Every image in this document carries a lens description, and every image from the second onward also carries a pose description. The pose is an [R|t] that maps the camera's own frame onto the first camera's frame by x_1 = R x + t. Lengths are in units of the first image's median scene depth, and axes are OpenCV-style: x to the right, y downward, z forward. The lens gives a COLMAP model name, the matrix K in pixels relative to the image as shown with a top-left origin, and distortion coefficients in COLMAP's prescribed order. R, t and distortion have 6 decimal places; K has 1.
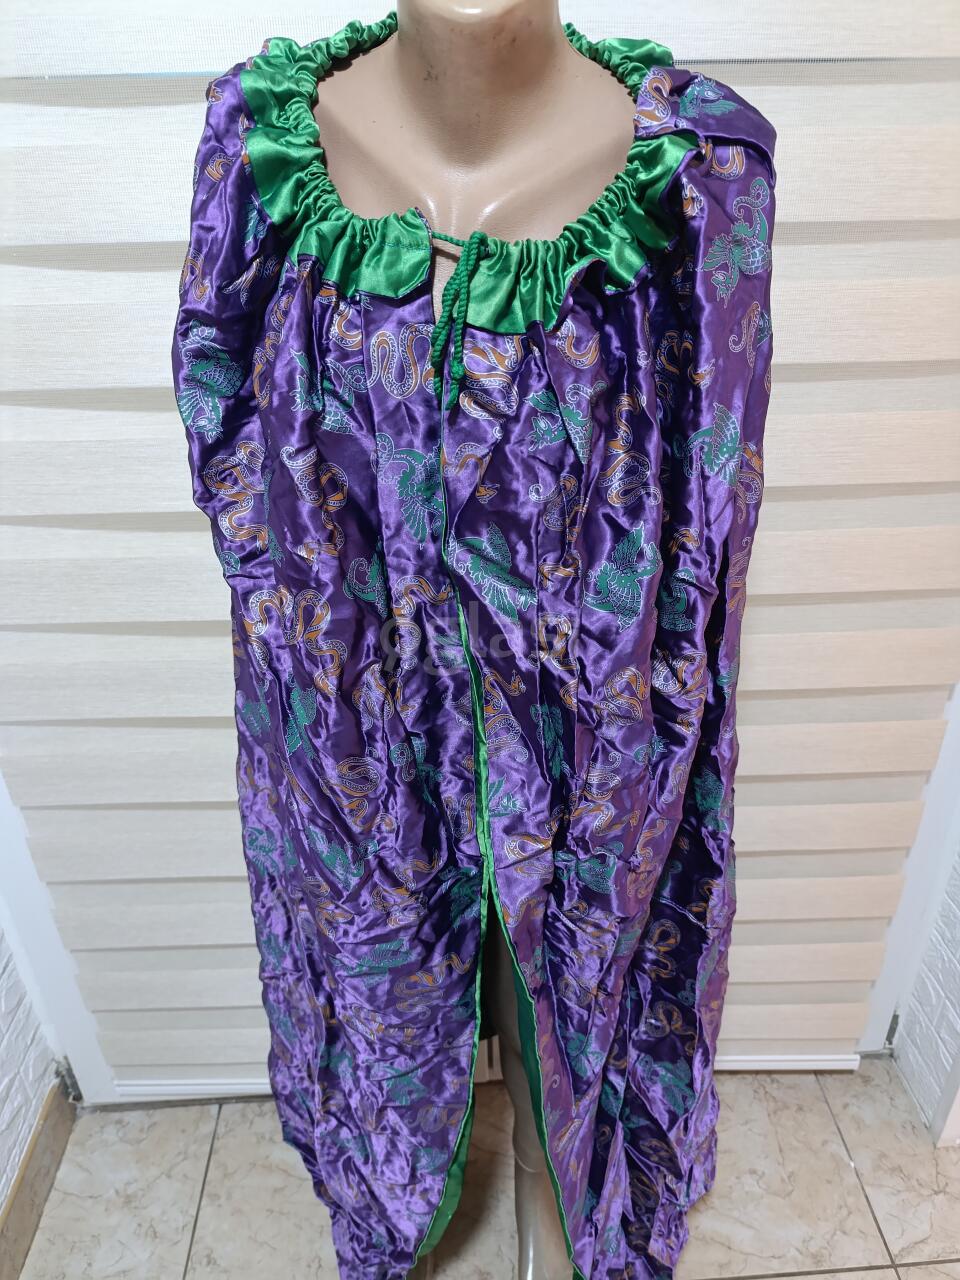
lens RADIAL K [[929.4, 0, 482.0], [0, 929.4, 634.0], [0, 0, 1]] dist [0.019319, -0.046442]
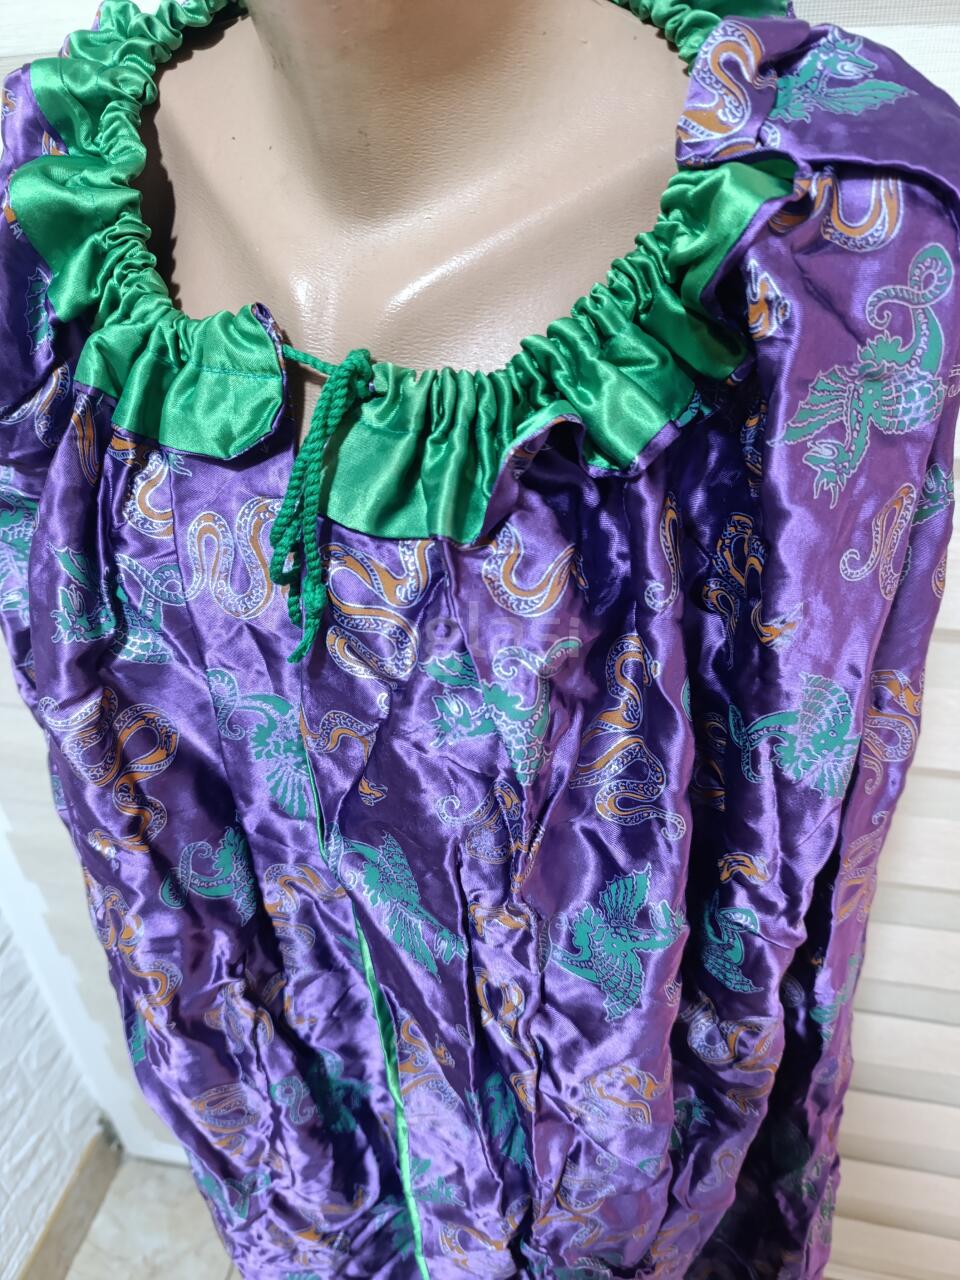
lens RADIAL K [[929.4, 0, 465.9], [0, 929.4, 640.1], [0, 0, 1]] dist [0.019319, -0.046442]
pose [[0.972484, 0.090164, -0.214814, 0.176188], [-0.077522, 0.994765, 0.066584, -0.286007], [0.219693, -0.048099, 0.974383, 0.446212]]
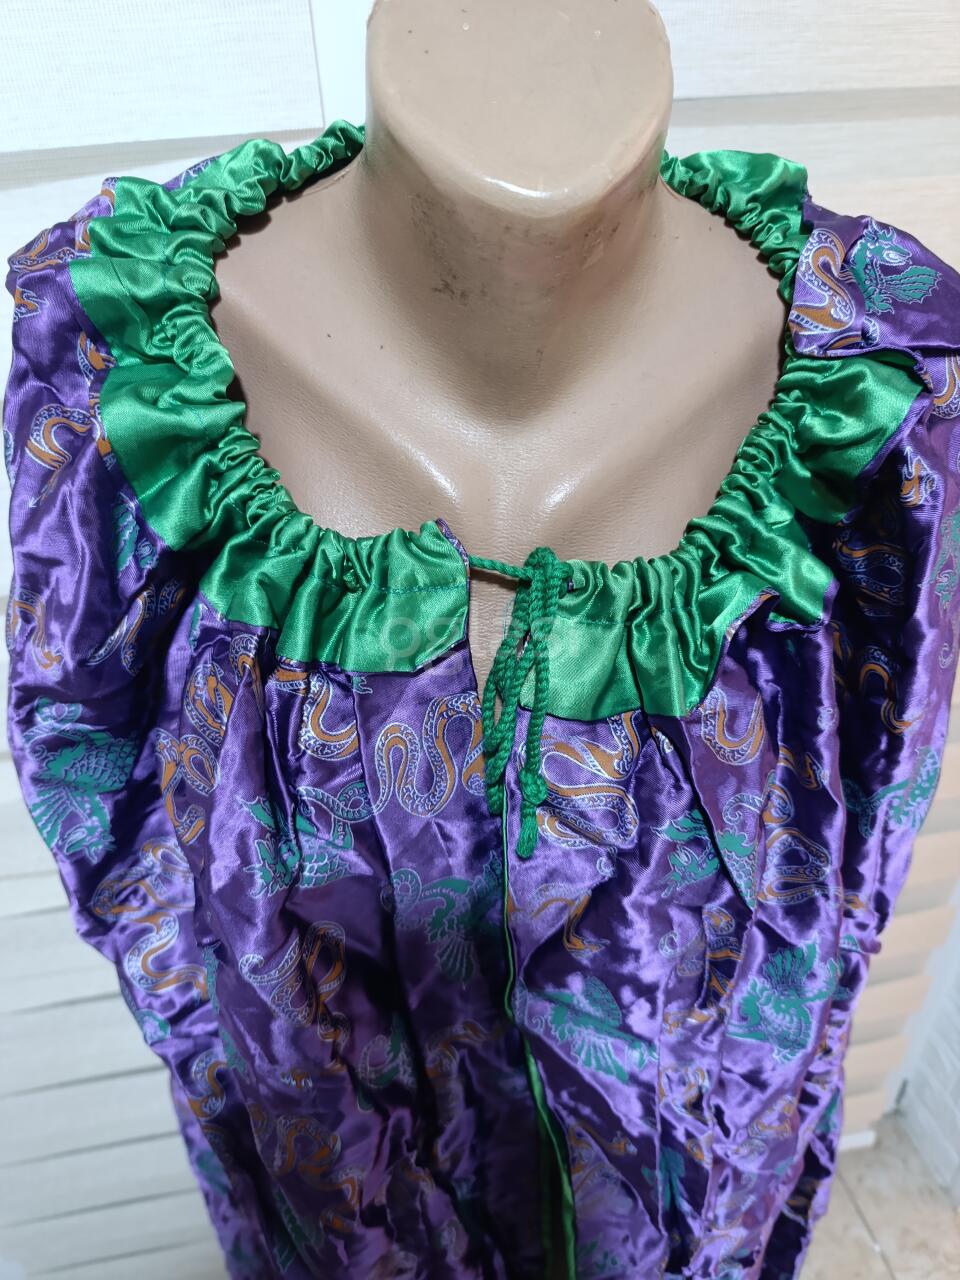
lens RADIAL K [[929.4, 0, 483.4], [0, 929.4, 638.7], [0, 0, 1]] dist [0.019319, -0.046442]
pose [[0.986103, -0.109491, 0.124949, -0.113299], [0.098774, 0.991124, 0.088980, -0.407169], [-0.133583, -0.075402, 0.988165, 0.417194]]
